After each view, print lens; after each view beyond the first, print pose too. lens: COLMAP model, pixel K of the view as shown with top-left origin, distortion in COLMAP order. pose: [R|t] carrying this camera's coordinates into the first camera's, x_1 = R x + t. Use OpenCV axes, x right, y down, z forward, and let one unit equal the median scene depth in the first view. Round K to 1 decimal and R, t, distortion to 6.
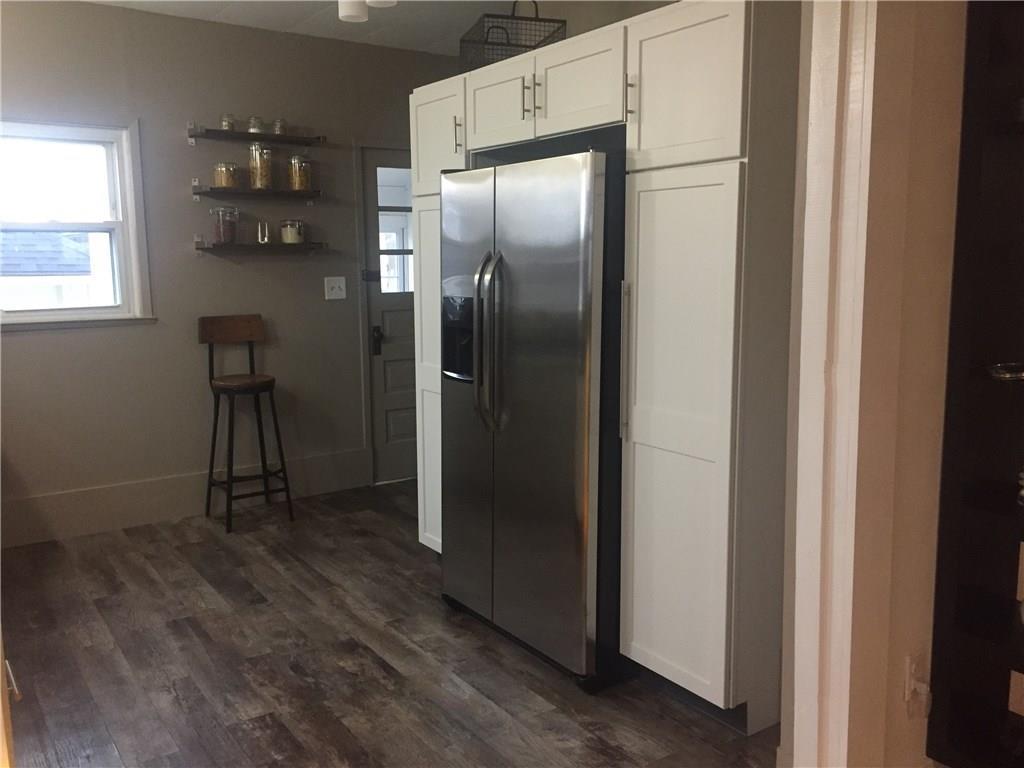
lens RADIAL K [[868.7, 0, 510.8], [0, 868.7, 386.3], [0, 0, 1]] dist [0.078904, -0.018104]
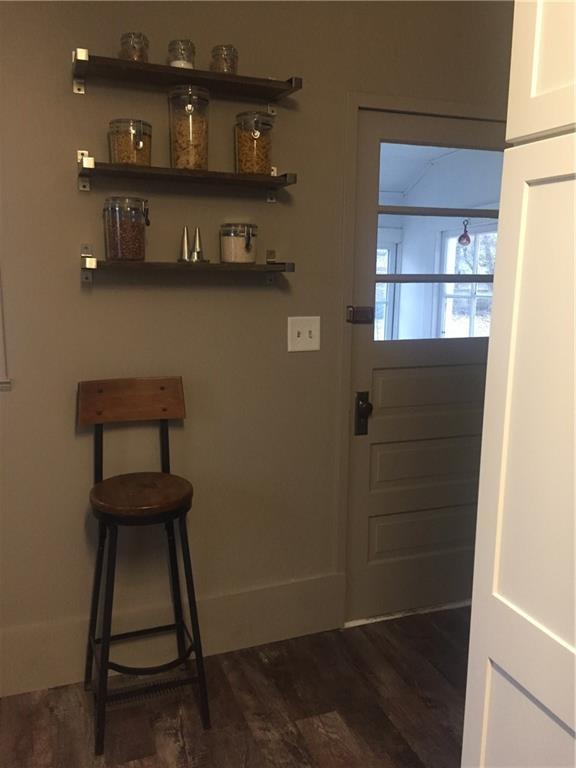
lens RADIAL K [[651.5, 0, 288.8], [0, 651.5, 384.6], [0, 0, 1]] dist [0.078904, -0.018104]
pose [[0.967741, 0.055704, -0.245714, -0.091408], [-0.053851, 0.998447, 0.014262, -0.081238], [0.246126, -0.000570, 0.969238, 0.530735]]
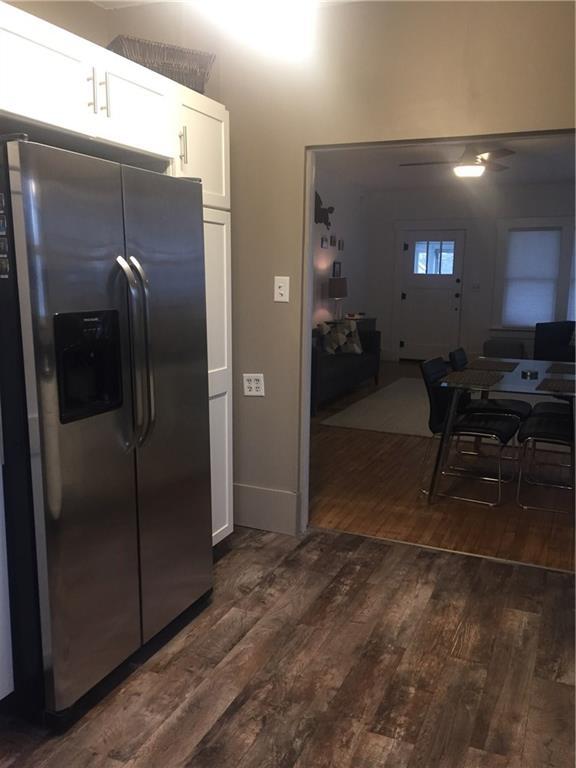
lens RADIAL K [[651.5, 0, 287.9], [0, 651.5, 381.3], [0, 0, 1]] dist [0.078904, -0.018104]
pose [[-0.504116, -0.142742, 0.851758, -0.806737], [0.125456, 0.963682, 0.235751, -0.191699], [-0.854475, 0.225704, -0.467899, 1.348059]]
